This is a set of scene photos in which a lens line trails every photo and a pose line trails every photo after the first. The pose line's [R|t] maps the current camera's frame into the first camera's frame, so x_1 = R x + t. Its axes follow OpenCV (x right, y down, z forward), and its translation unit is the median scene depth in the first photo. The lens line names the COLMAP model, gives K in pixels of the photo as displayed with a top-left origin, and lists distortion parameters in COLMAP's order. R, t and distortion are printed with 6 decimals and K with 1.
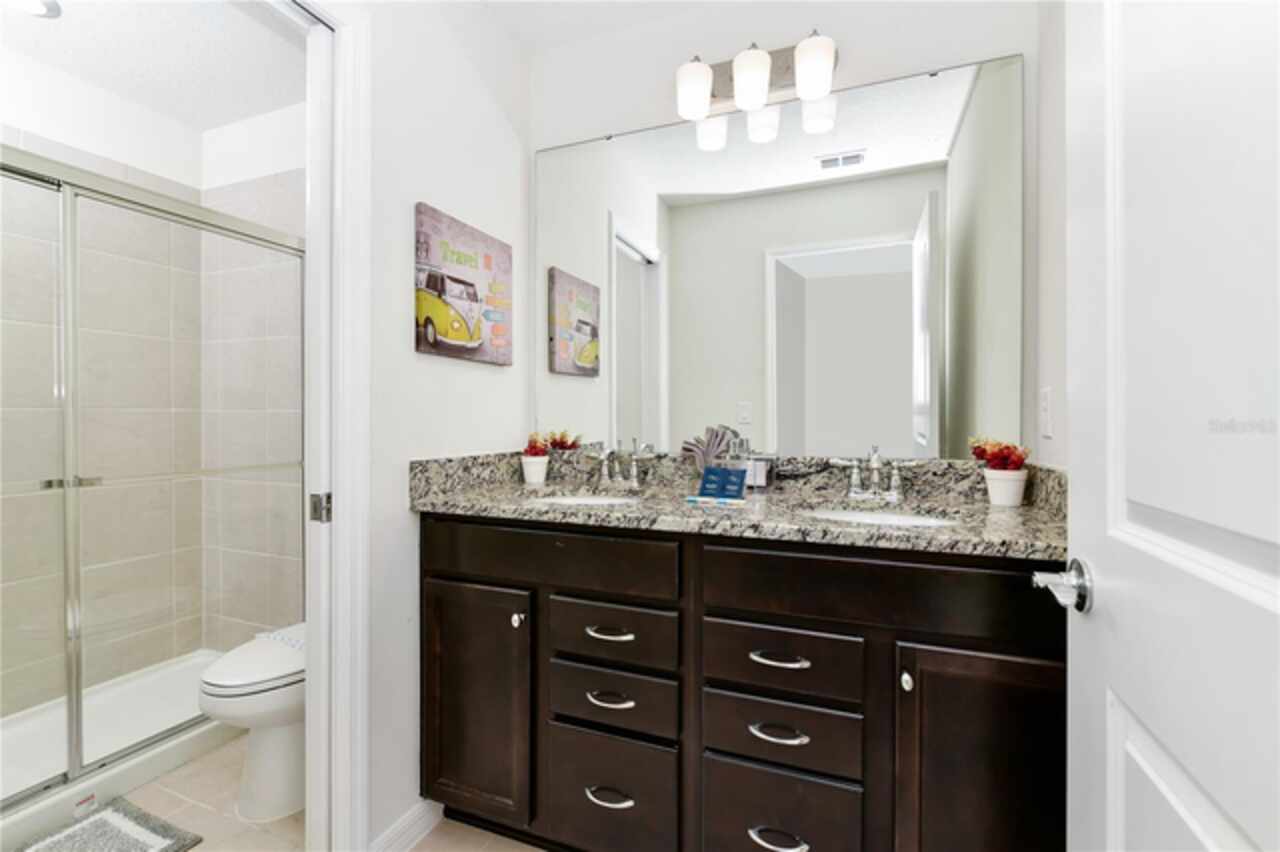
lens RADIAL K [[532.6, 0, 653.0], [0, 532.6, 416.7], [0, 0, 1]] dist [-0.009381, -0.000458]
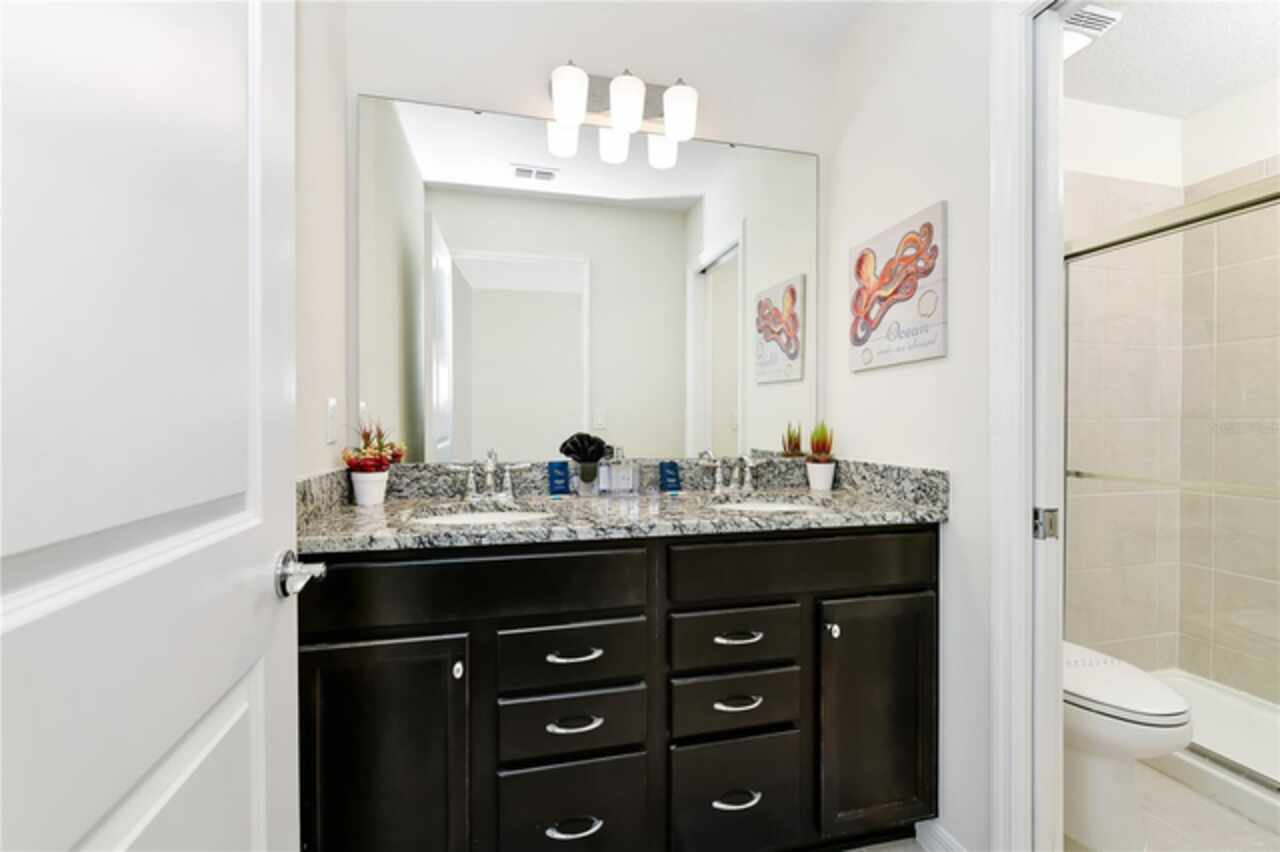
lens RADIAL K [[532.6, 0, 640.6], [0, 532.6, 422.4], [0, 0, 1]] dist [-0.009381, -0.000458]
pose [[0.811697, 0.001479, 0.584077, -0.388685], [-0.006566, 0.999957, 0.006593, -0.008864], [-0.584042, -0.009187, 0.811672, 0.119695]]
